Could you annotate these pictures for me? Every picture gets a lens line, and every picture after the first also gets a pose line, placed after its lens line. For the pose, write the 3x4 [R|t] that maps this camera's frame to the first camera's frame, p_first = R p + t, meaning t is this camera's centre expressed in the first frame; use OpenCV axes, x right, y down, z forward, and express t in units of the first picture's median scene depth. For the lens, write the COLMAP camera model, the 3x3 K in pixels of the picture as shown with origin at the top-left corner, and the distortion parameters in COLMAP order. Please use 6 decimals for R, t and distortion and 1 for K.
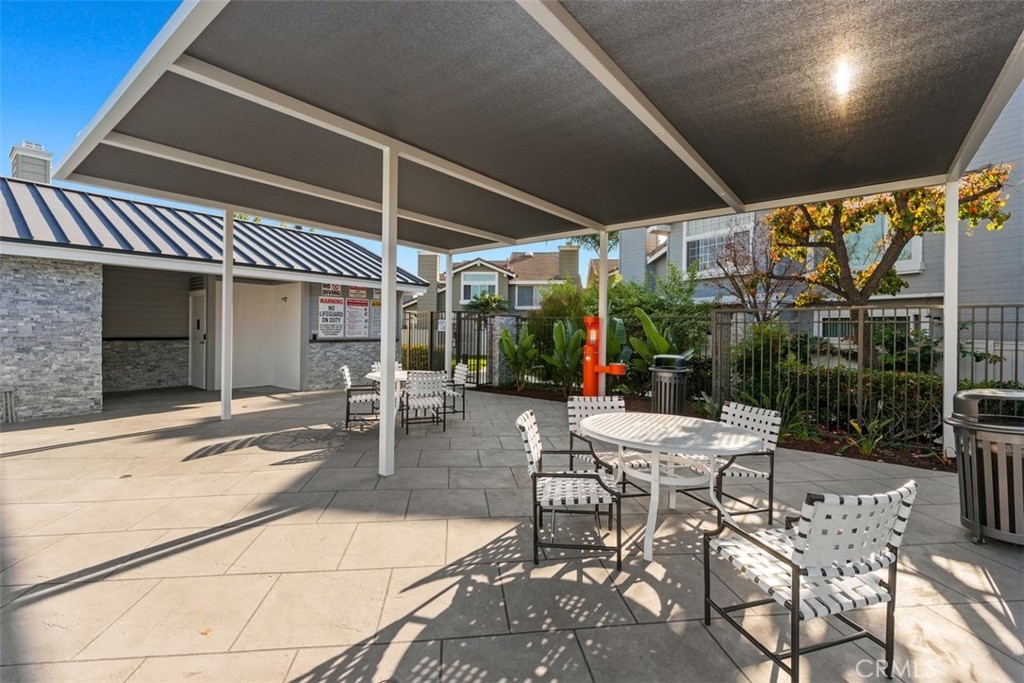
lens RADIAL K [[450.5, 0, 507.2], [0, 450.5, 331.3], [0, 0, 1]] dist [-0.000373, 0.000560]
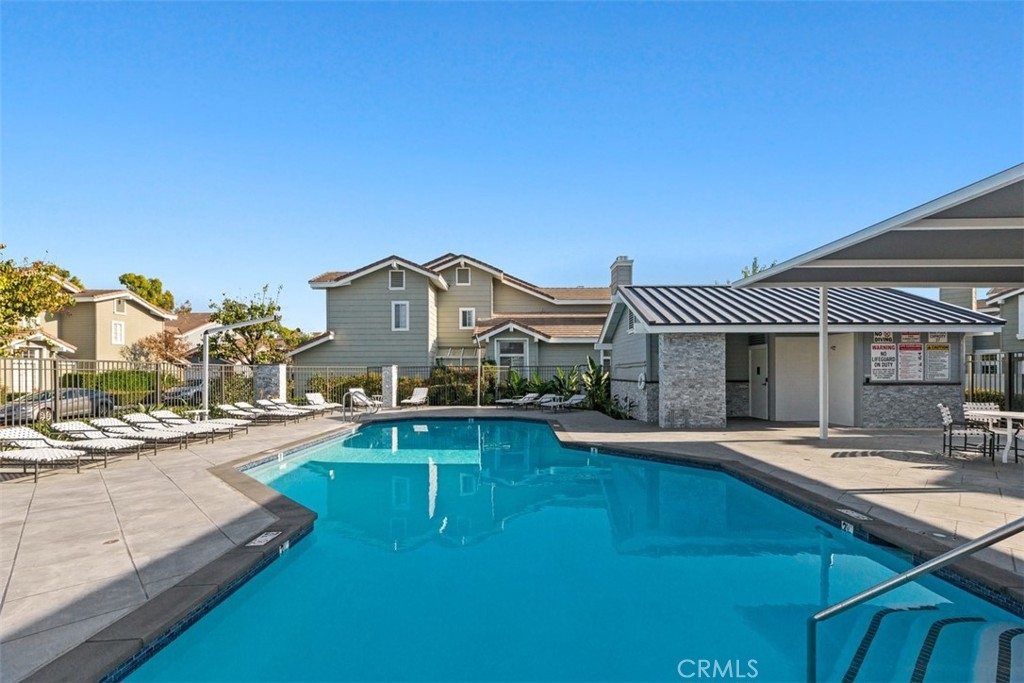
lens RADIAL K [[450.5, 0, 519.4], [0, 450.5, 371.3], [0, 0, 1]] dist [-0.000373, 0.000560]
pose [[0.612745, -0.016063, -0.790117, -0.069736], [0.004604, 0.999849, -0.016757, 0.005404], [0.790267, 0.006630, 0.612727, -0.375175]]
